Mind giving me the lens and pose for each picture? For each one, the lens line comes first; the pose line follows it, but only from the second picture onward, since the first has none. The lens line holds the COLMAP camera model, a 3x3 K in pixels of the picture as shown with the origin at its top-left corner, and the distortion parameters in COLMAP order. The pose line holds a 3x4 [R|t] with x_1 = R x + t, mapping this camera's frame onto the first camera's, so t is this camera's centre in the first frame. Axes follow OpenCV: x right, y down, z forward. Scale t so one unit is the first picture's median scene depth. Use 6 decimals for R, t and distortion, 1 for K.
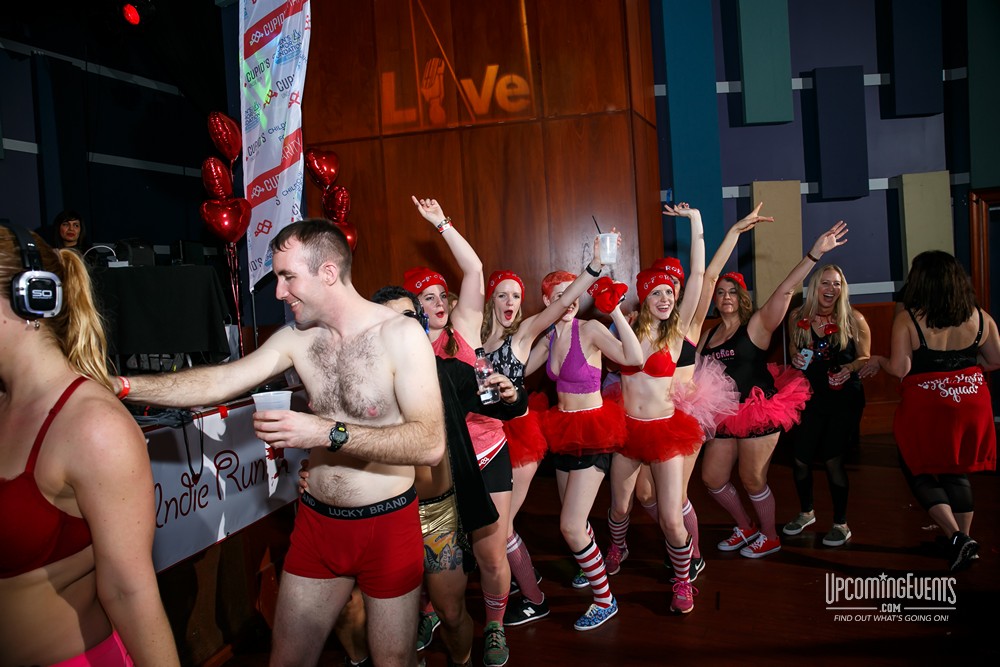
lens RADIAL K [[671.4, 0, 500.0], [0, 671.4, 333.5], [0, 0, 1]] dist [0.001921, 0.001767]
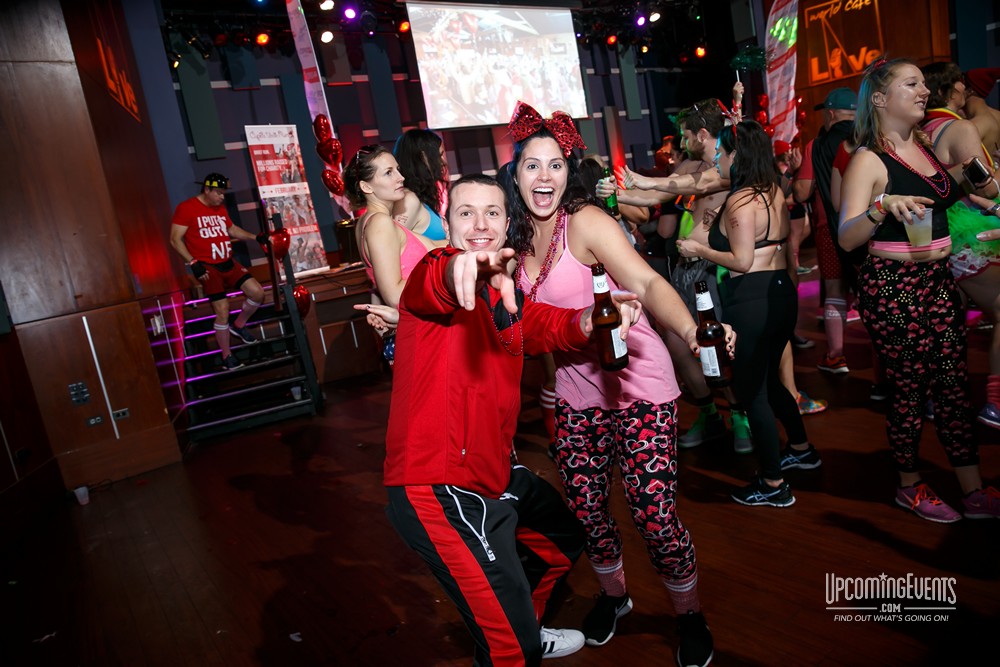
lens RADIAL K [[671.4, 0, 500.0], [0, 671.4, 333.5], [0, 0, 1]] dist [0.001921, 0.001767]
pose [[0.895466, -0.013048, -0.444938, -0.118742], [0.090693, 0.983951, 0.153670, 0.111992], [0.435793, -0.177959, 0.882278, -1.828925]]
